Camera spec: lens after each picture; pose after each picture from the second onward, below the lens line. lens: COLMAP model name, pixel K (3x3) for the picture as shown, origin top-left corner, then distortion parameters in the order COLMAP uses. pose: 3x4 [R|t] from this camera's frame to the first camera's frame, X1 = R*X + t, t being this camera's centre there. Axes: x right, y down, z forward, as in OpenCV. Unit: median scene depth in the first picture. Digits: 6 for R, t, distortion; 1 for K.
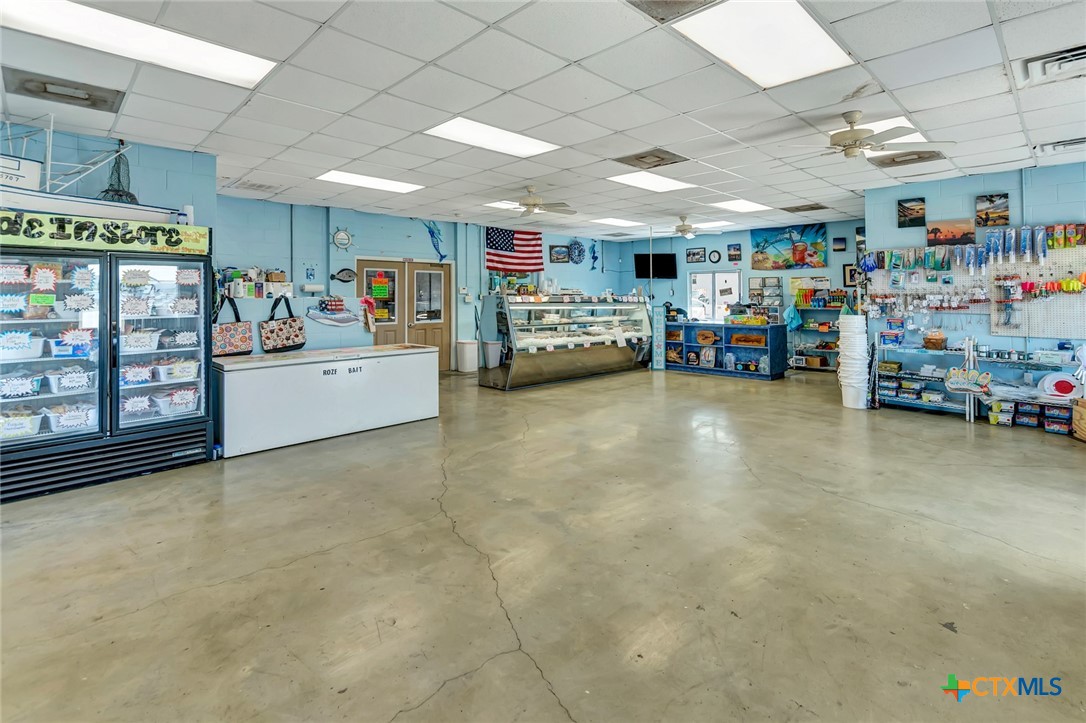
lens RADIAL K [[502.0, 0, 556.6], [0, 502.0, 283.7], [0, 0, 1]] dist [0.011701, -0.001121]
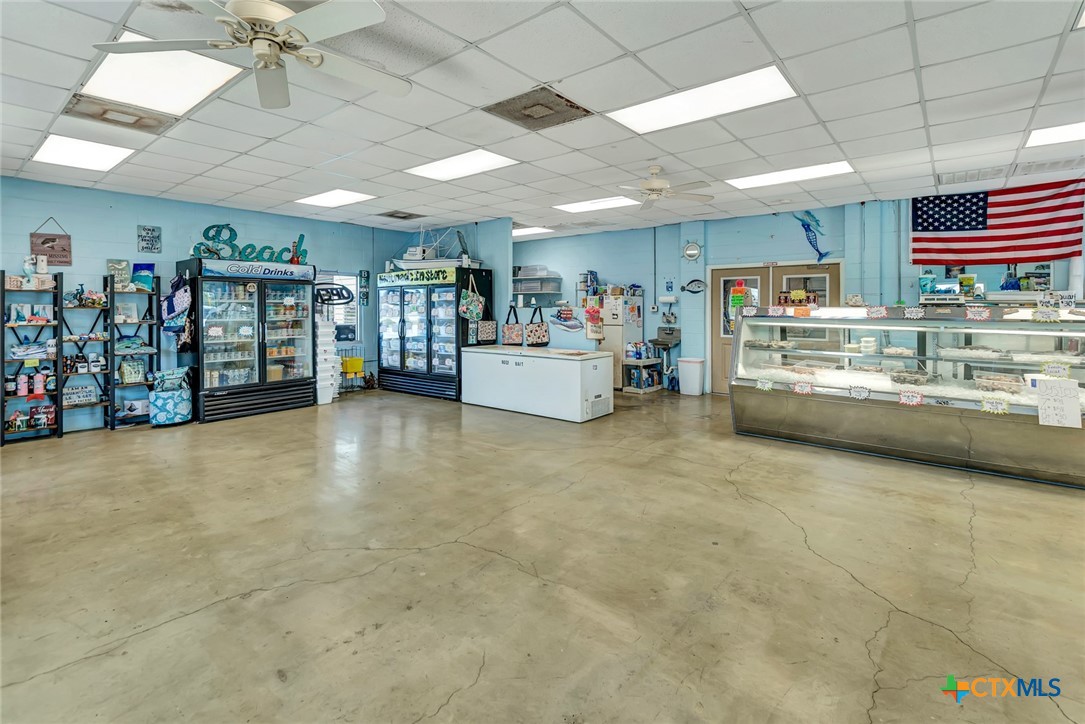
lens RADIAL K [[501.6, 0, 560.4], [0, 501.6, 317.8], [0, 0, 1]] dist [0.011701, -0.001121]
pose [[0.128661, 0.025512, -0.991360, 0.563954], [0.024672, 0.999277, 0.028918, 0.010886], [0.991382, -0.028179, 0.127938, 0.593644]]
